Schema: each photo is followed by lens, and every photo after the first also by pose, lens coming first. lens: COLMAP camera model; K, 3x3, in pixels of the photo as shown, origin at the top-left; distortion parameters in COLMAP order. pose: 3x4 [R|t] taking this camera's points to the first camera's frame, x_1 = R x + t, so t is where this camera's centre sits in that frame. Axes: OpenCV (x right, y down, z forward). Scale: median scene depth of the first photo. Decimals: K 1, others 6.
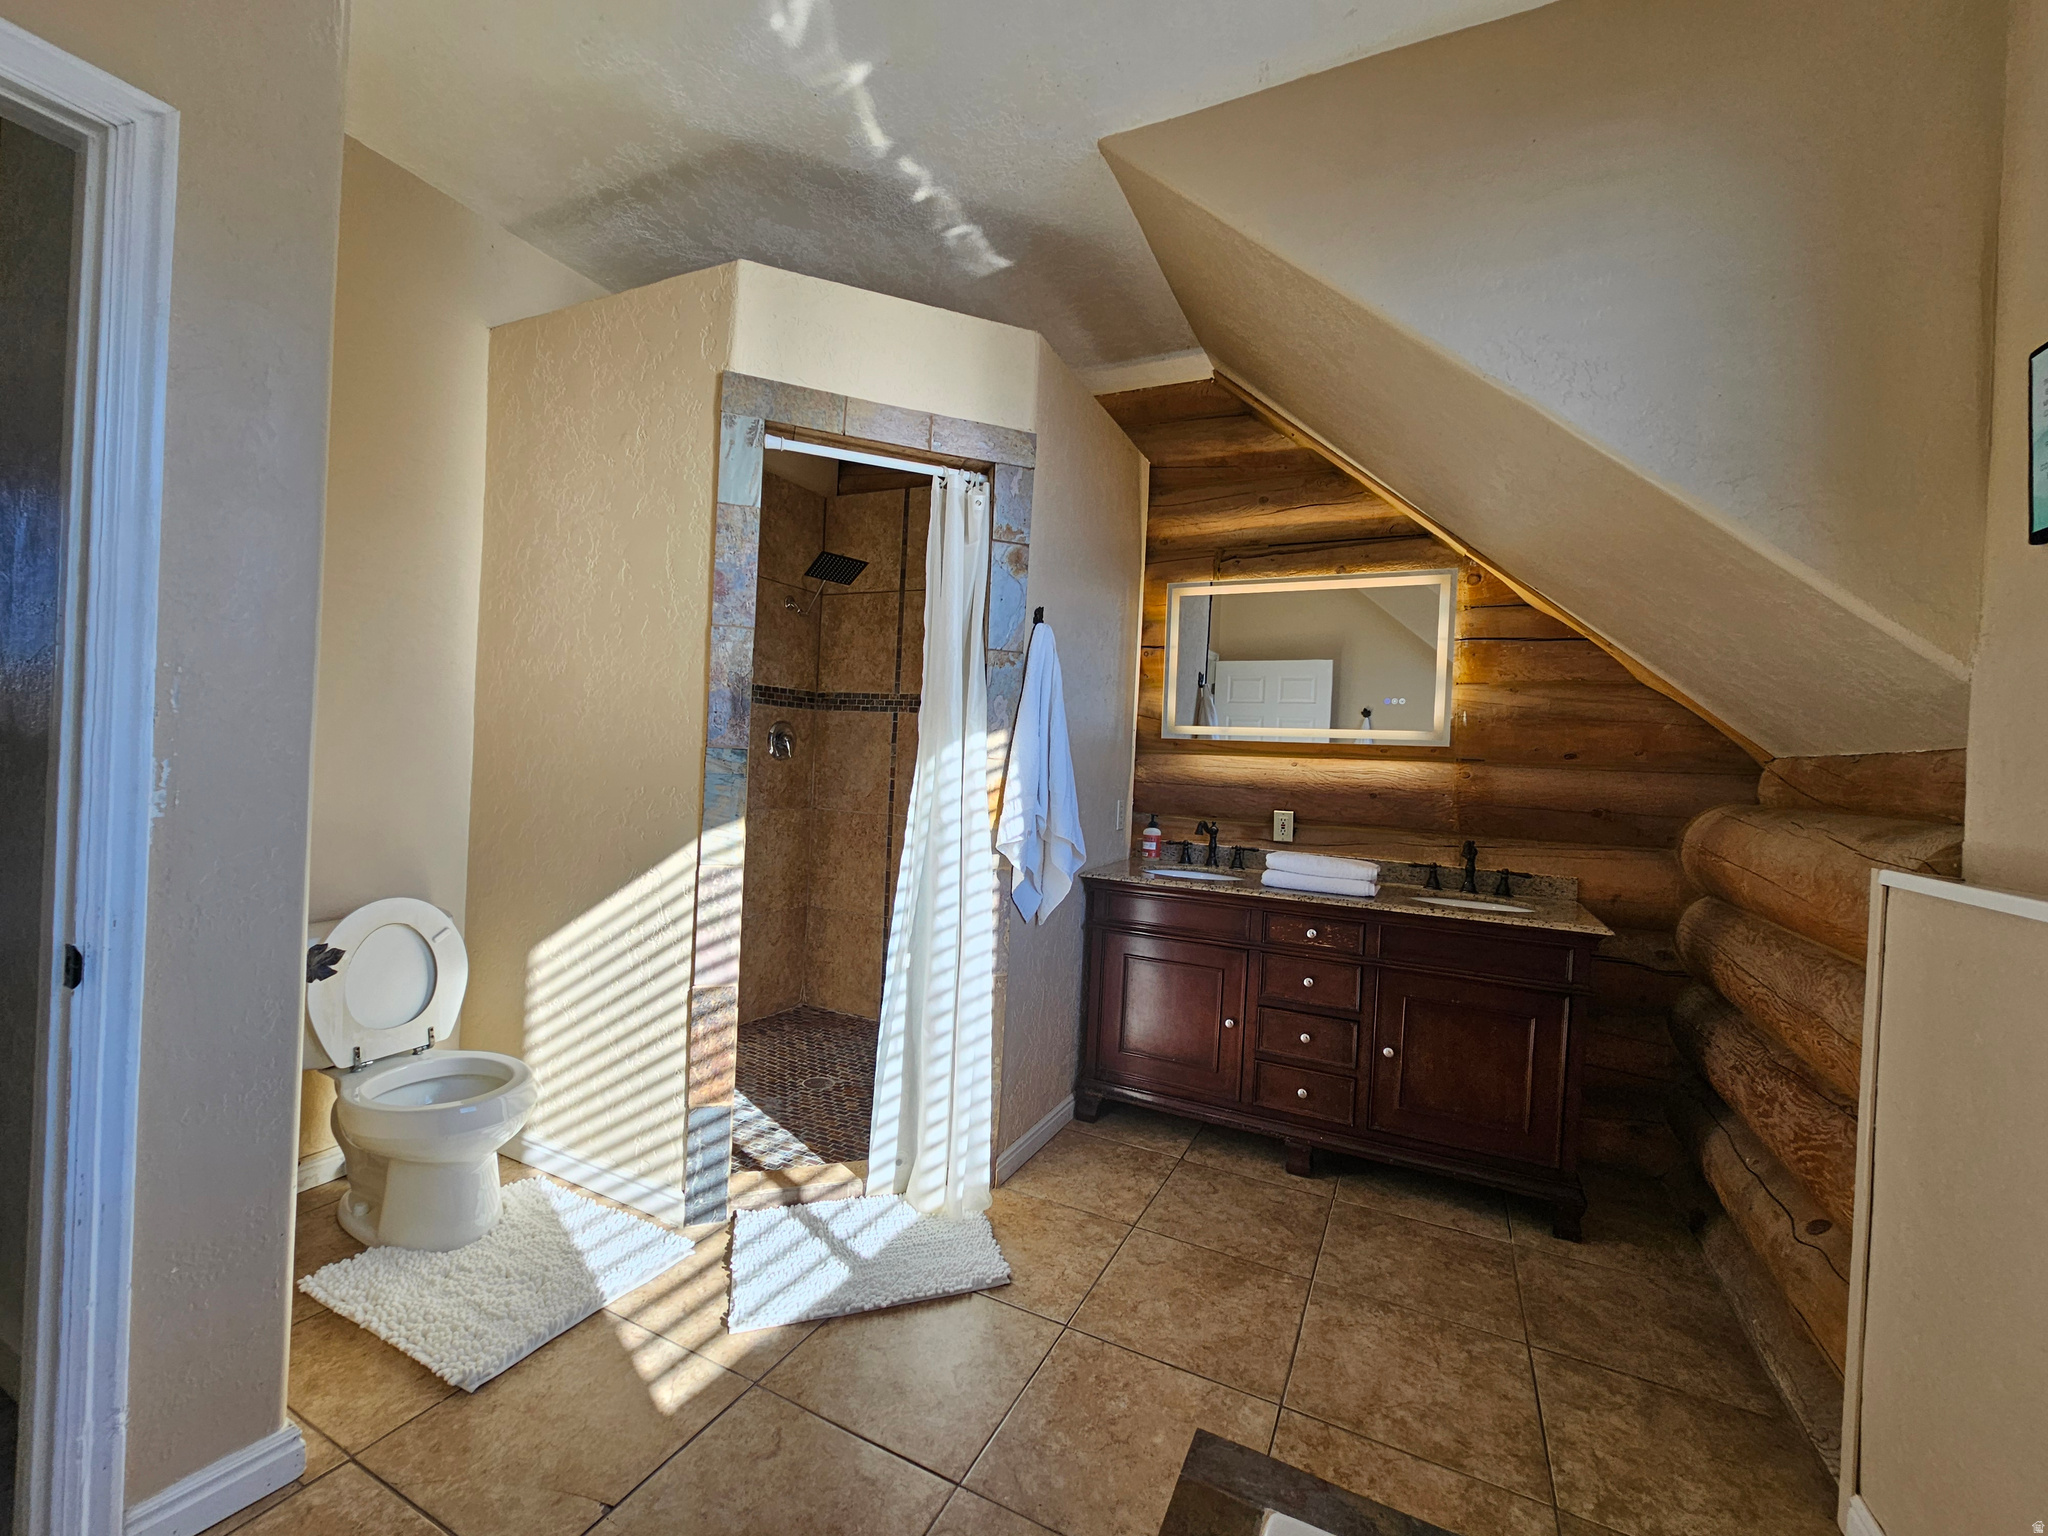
lens RADIAL K [[837.9, 0, 1027.0], [0, 837.9, 767.6], [0, 0, 1]] dist [0.001488, -0.000039]
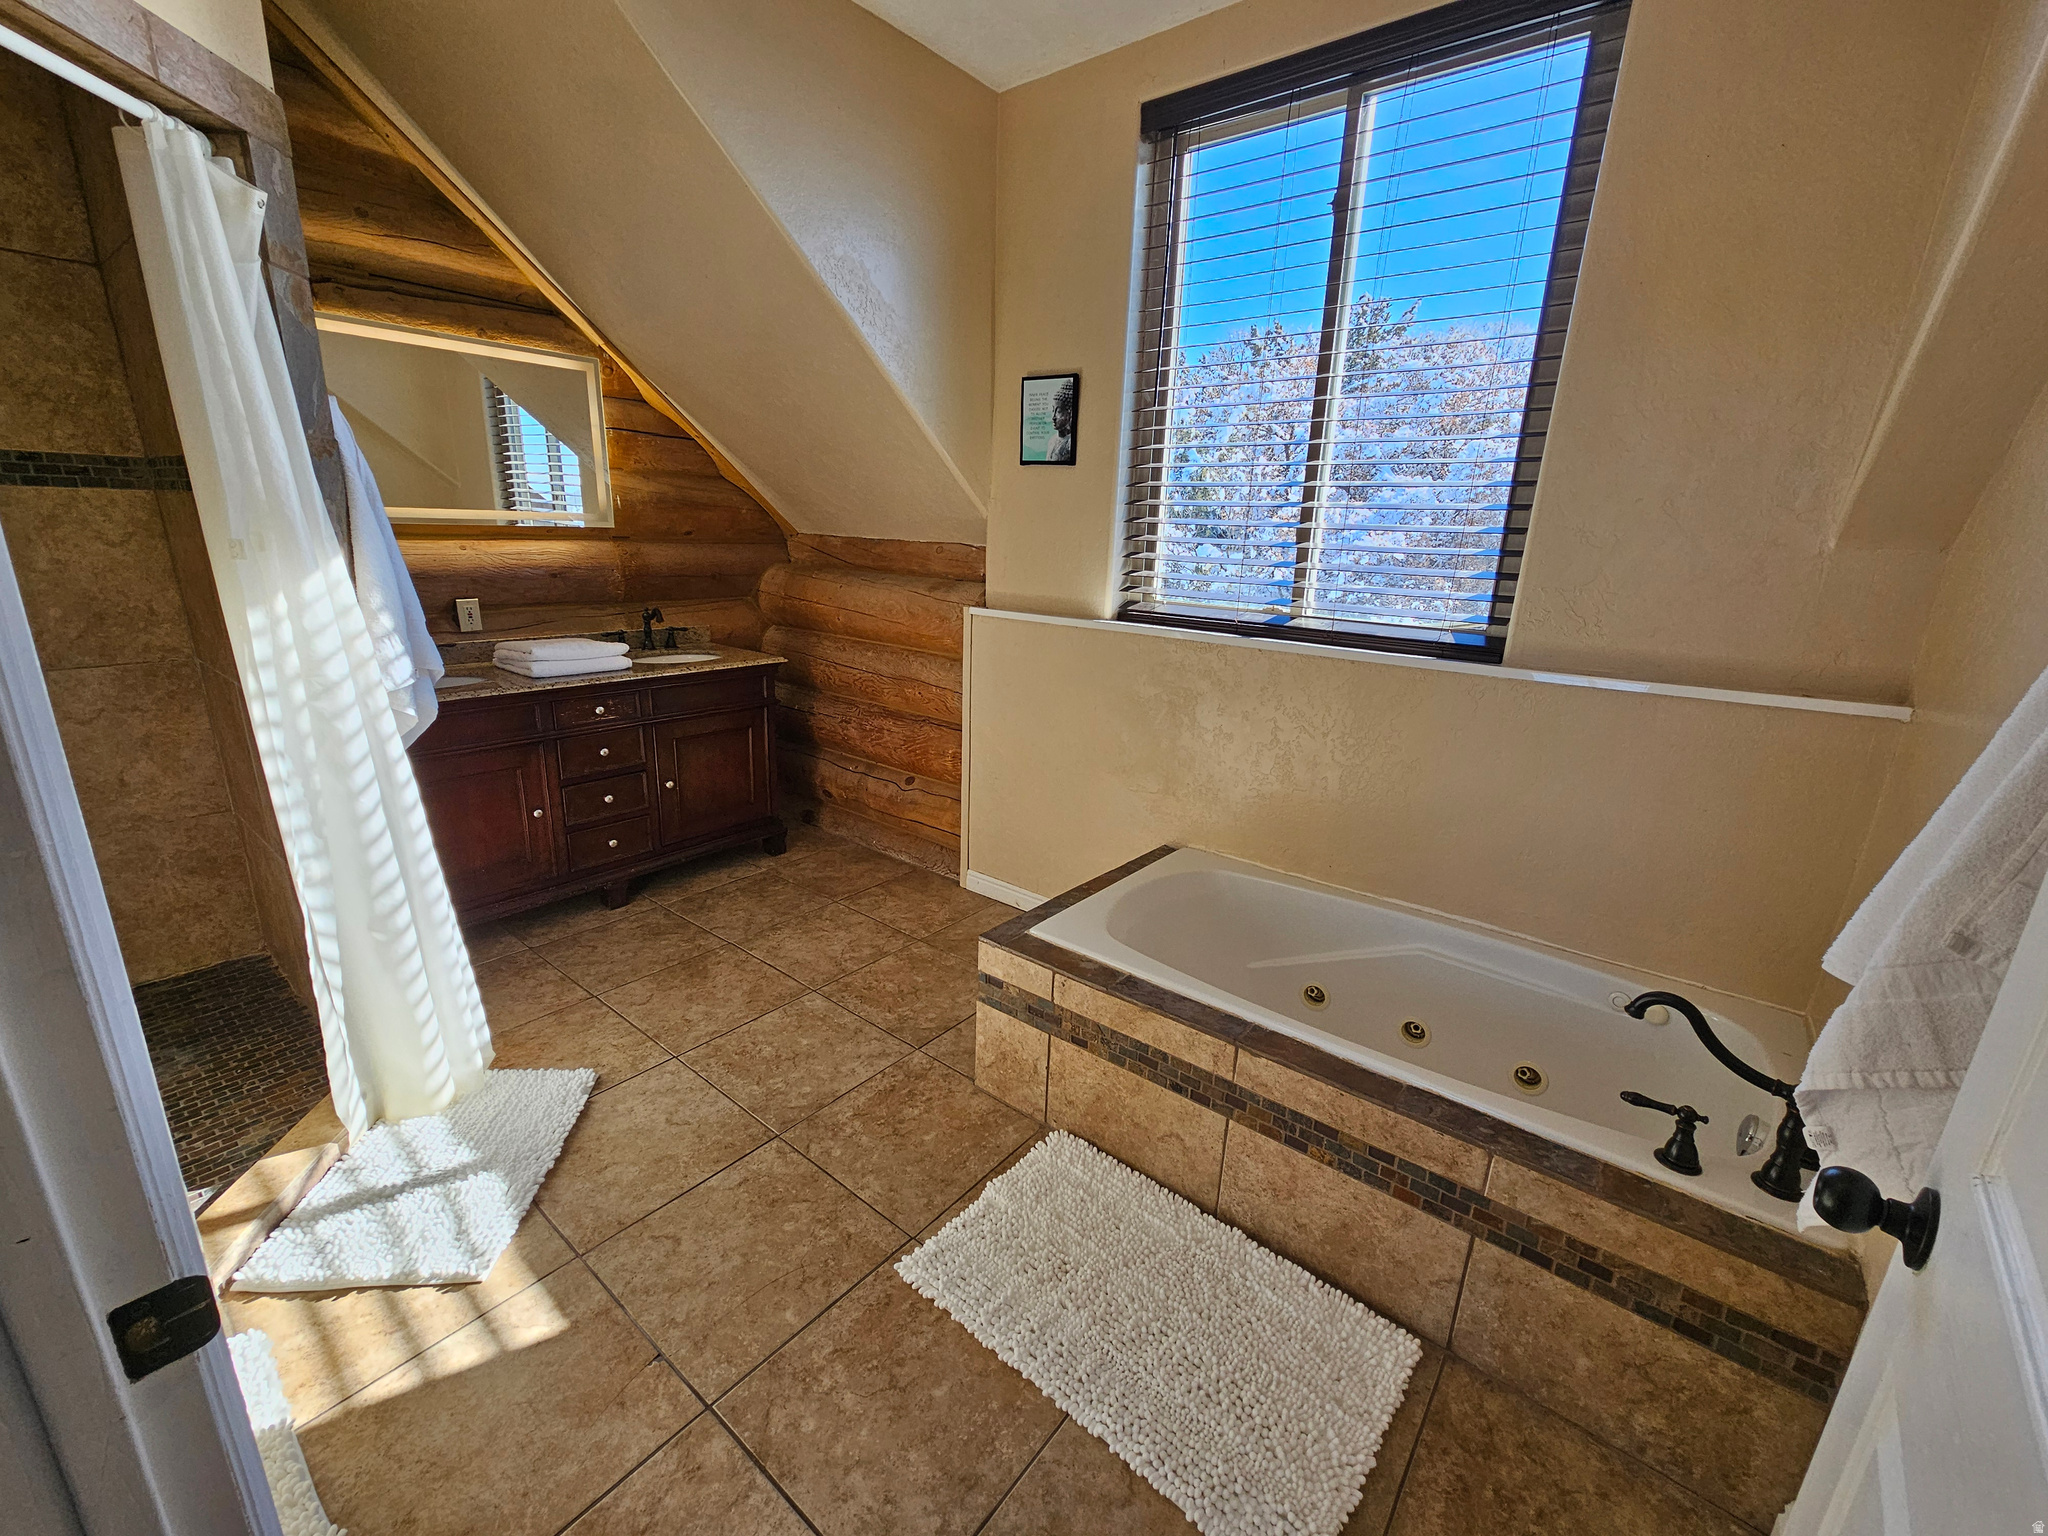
lens RADIAL K [[837.9, 0, 1022.1], [0, 837.9, 769.7], [0, 0, 1]] dist [0.001488, -0.000039]
pose [[0.227333, -0.308690, 0.923596, -0.665115], [-0.014742, 0.947229, 0.320218, -0.107486], [-0.973706, -0.086412, 0.210785, 0.220818]]
